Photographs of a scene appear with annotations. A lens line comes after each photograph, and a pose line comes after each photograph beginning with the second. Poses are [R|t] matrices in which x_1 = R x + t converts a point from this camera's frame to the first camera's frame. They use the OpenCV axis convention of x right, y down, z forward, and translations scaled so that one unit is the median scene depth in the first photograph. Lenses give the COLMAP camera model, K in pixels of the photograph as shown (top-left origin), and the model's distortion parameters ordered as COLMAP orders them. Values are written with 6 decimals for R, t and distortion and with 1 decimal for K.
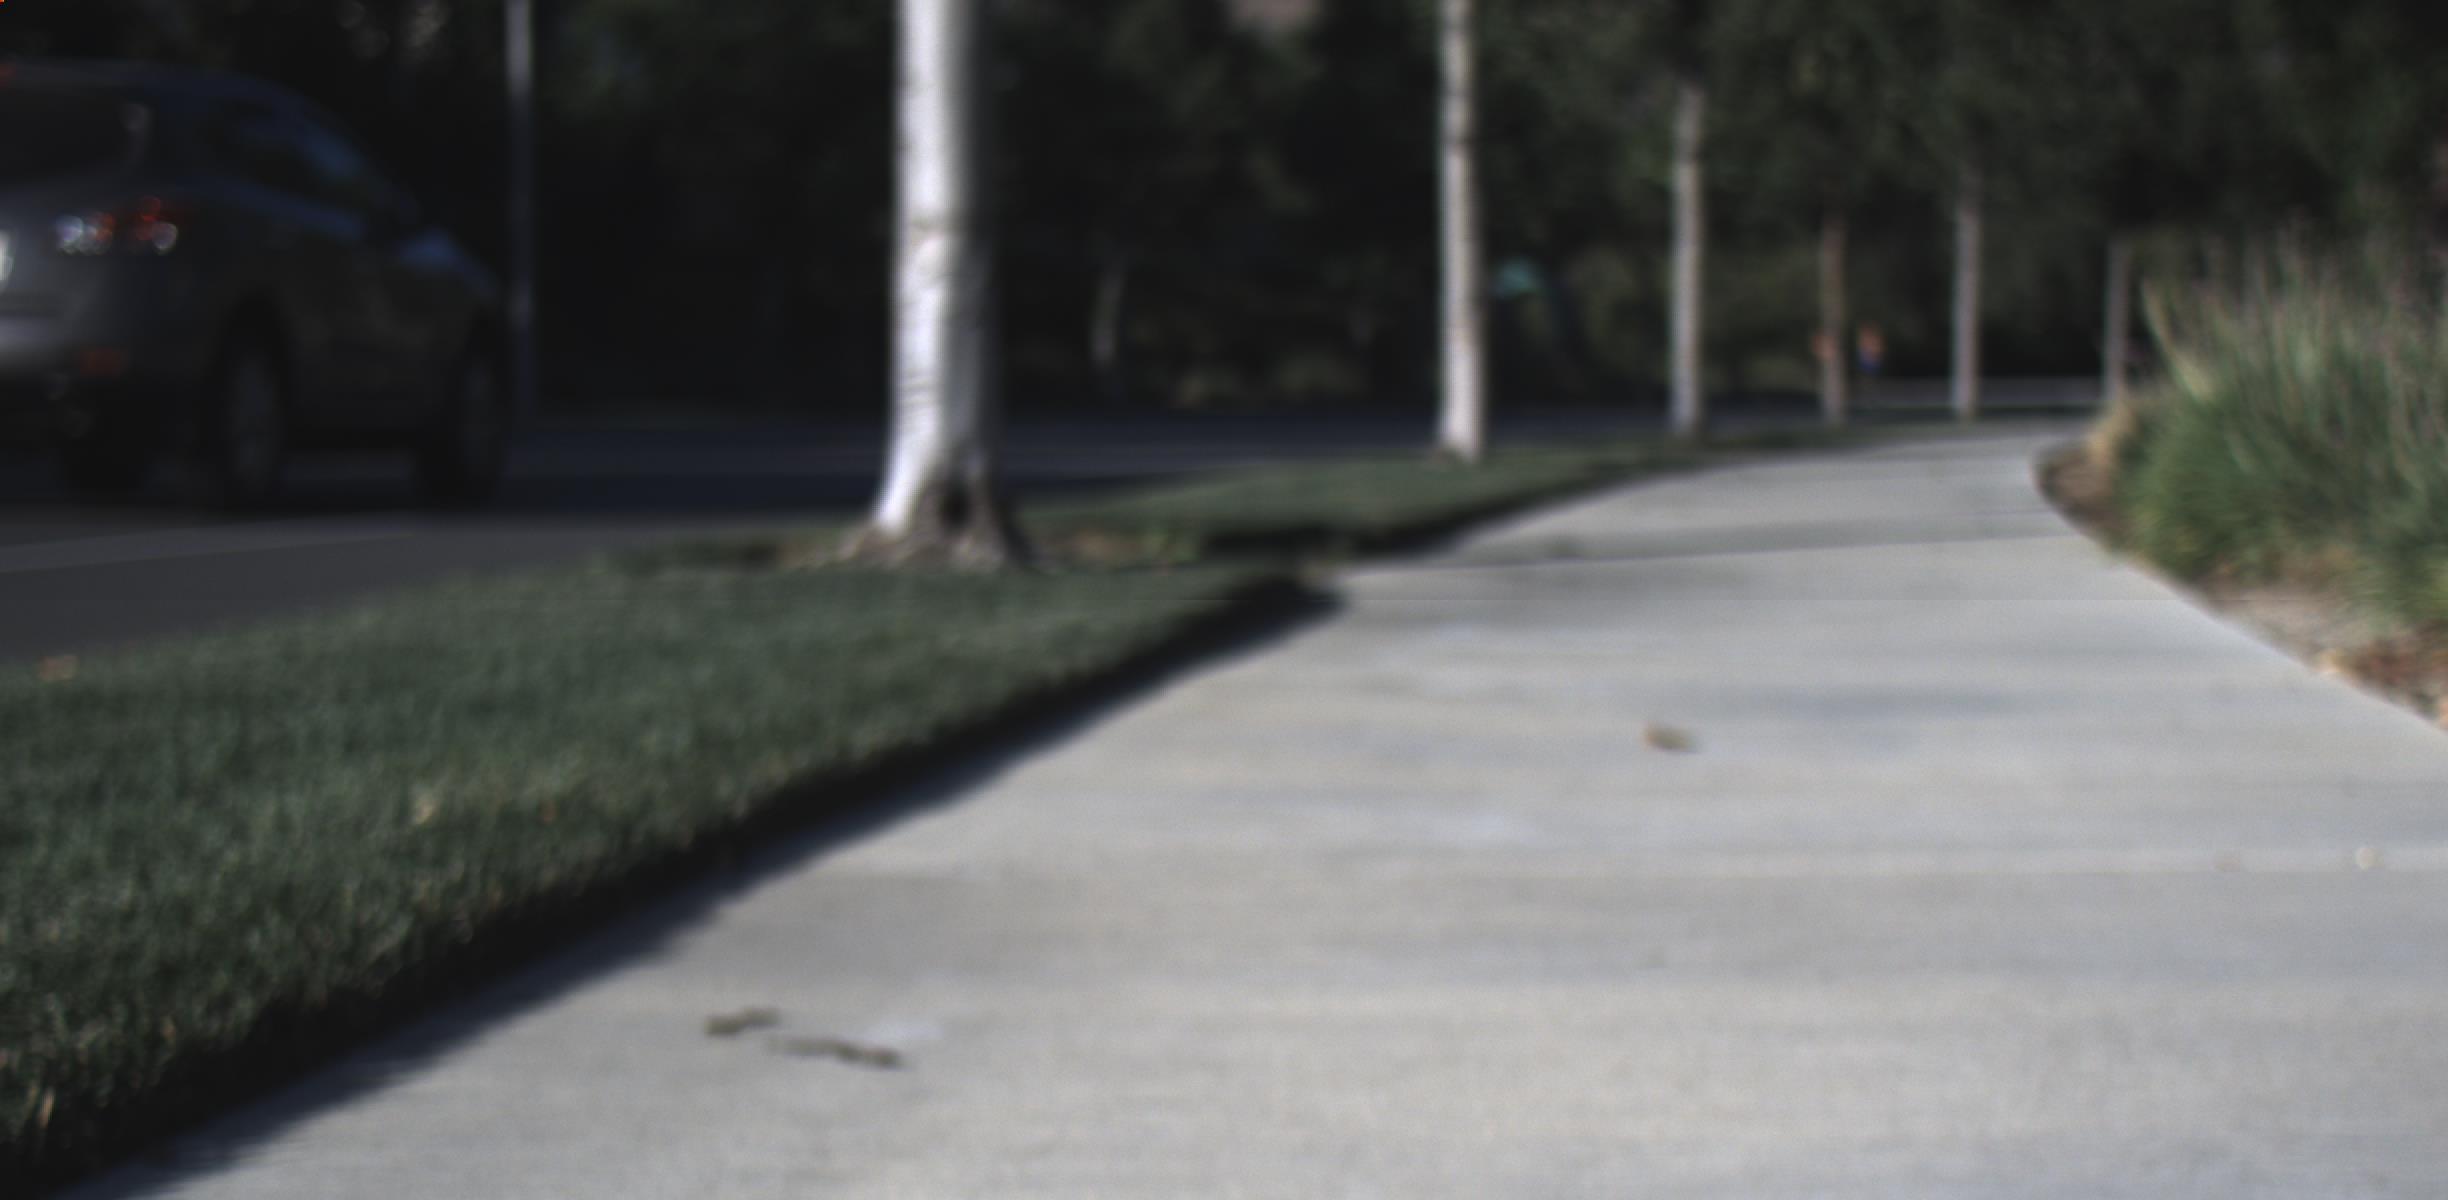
lens RADIAL K [[4867.4, 0, 1224.0], [0, 4867.4, 600.0], [0, 0, 1]] dist [-0.041874, 0.490473]
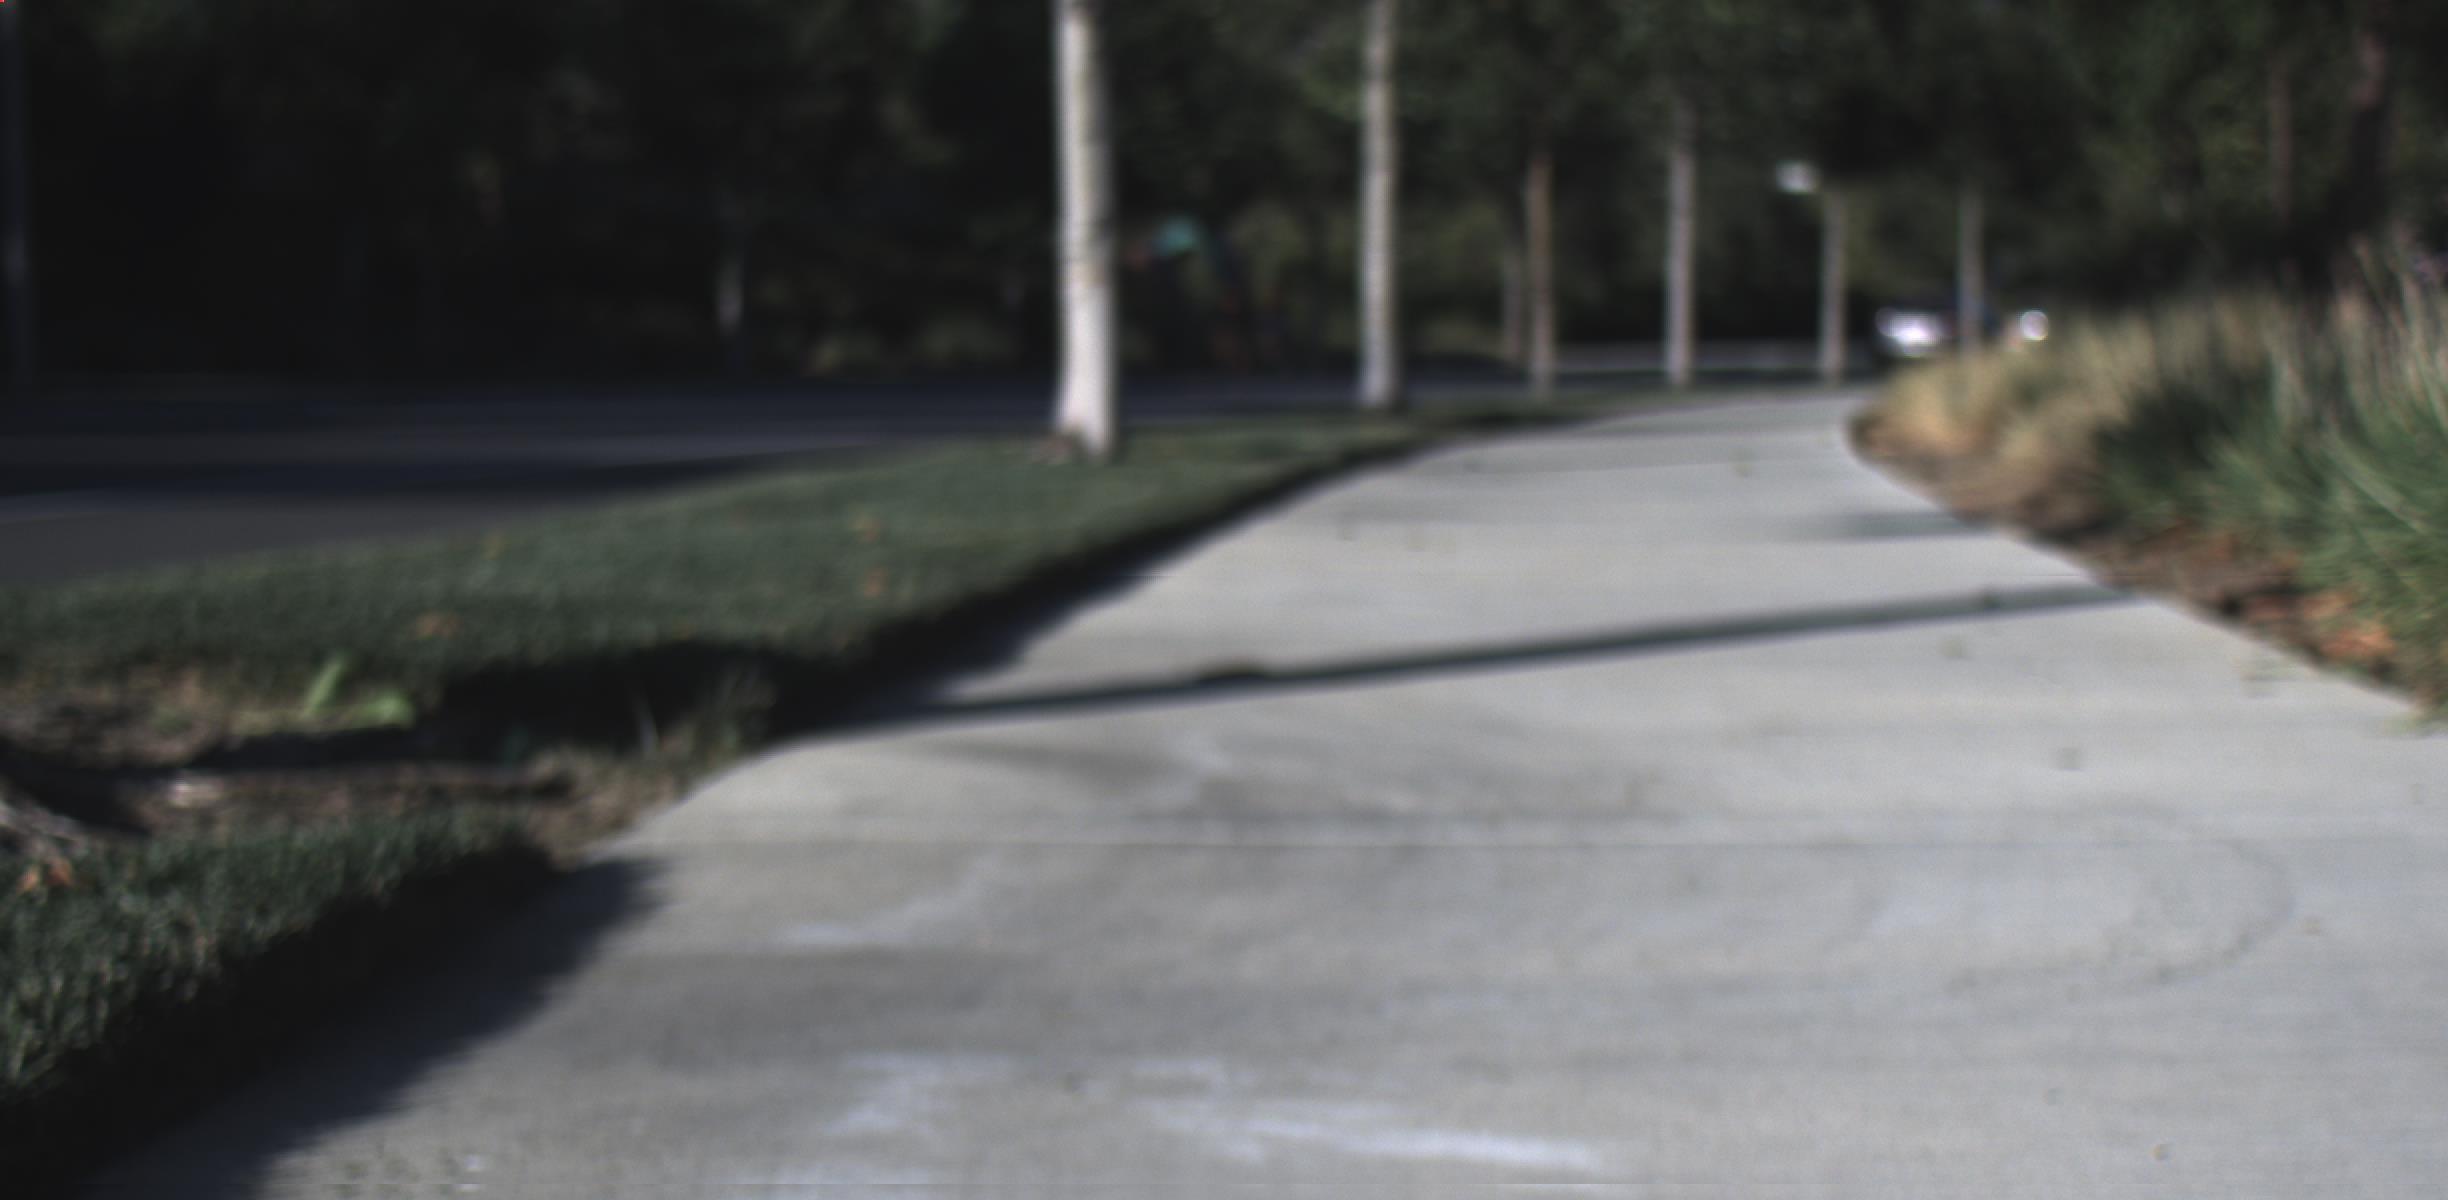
lens RADIAL K [[4867.4, 0, 1224.0], [0, 4867.4, 600.0], [0, 0, 1]] dist [-0.041874, 0.490473]
pose [[0.997642, -0.004882, 0.068462, 0.010849], [0.004408, 0.999965, 0.007070, -0.006572], [-0.068494, -0.006752, 0.997629, 0.153915]]
